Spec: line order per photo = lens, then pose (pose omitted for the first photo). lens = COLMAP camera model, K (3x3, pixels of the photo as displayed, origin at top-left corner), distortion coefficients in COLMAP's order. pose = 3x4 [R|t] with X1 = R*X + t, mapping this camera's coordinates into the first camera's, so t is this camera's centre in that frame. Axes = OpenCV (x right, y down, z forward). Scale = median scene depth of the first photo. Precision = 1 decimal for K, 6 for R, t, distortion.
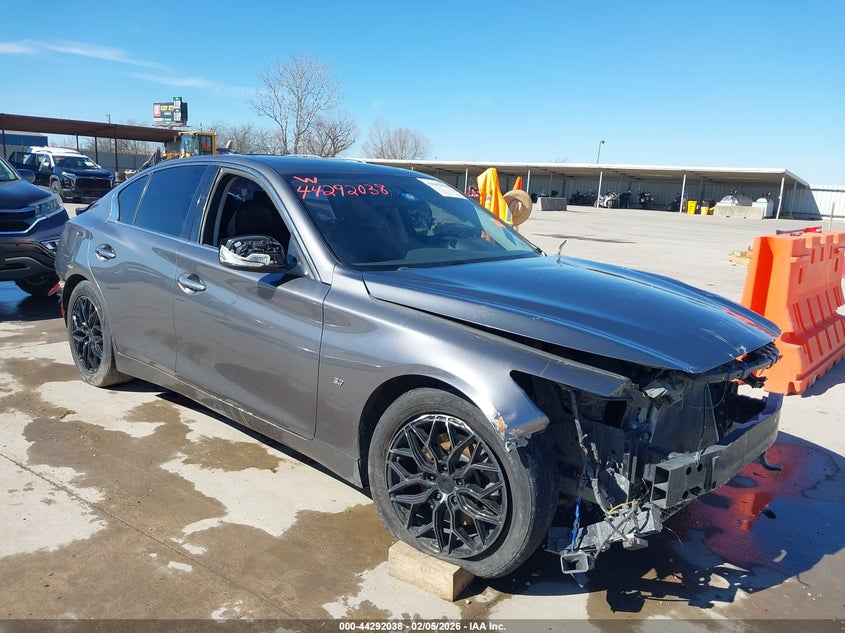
lens RADIAL K [[656.9, 0, 424.2], [0, 656.9, 315.9], [0, 0, 1]] dist [0.004529, -0.001796]
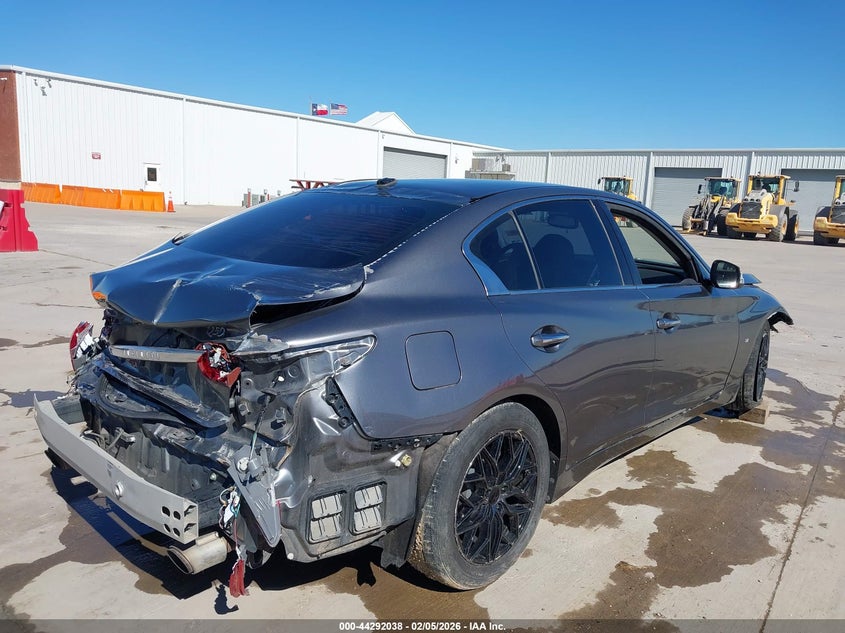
lens RADIAL K [[656.9, 0, 424.7], [0, 656.9, 316.8], [0, 0, 1]] dist [0.004529, -0.001796]
pose [[0.032084, -0.222340, 0.974441, -1.340886], [0.152814, 0.964572, 0.215056, -0.332795], [-0.987734, 0.142009, 0.064924, 1.297403]]
